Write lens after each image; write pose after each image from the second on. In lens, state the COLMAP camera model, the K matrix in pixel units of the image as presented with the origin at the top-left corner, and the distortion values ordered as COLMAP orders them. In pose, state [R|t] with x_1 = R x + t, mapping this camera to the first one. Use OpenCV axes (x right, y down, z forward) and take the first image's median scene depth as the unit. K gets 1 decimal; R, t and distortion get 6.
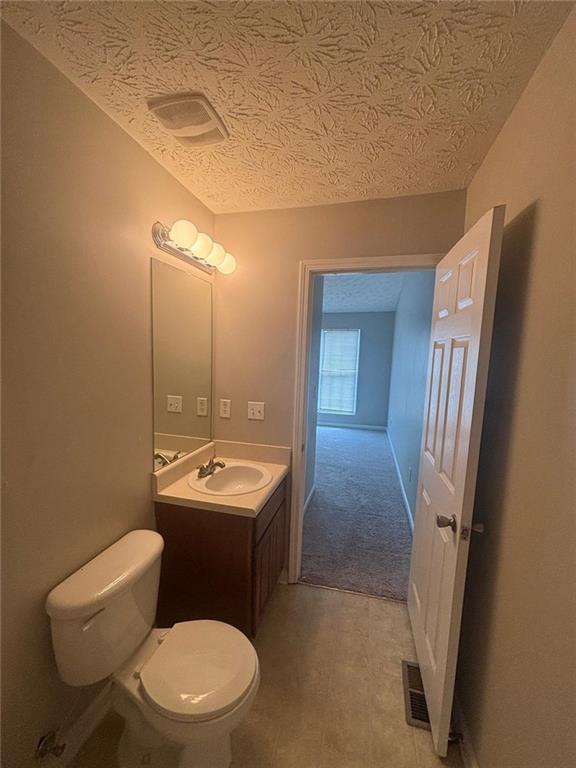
lens RADIAL K [[299.0, 0, 292.6], [0, 299.0, 381.2], [0, 0, 1]] dist [0.005243, -0.000887]
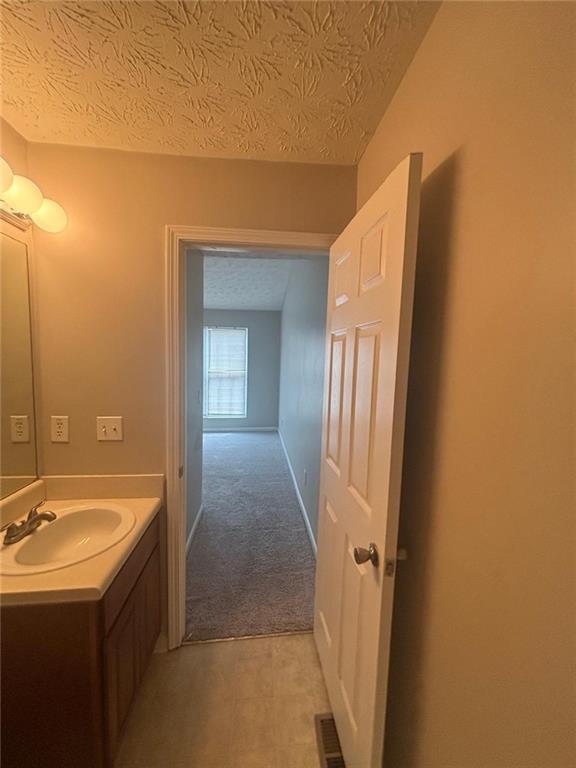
lens RADIAL K [[299.0, 0, 290.3], [0, 299.0, 384.5], [0, 0, 1]] dist [0.005243, -0.000887]
pose [[0.935496, -0.041206, 0.350925, 0.038502], [0.039063, 0.999150, 0.013189, 0.000961], [-0.351170, 0.001370, 0.936311, 0.191021]]
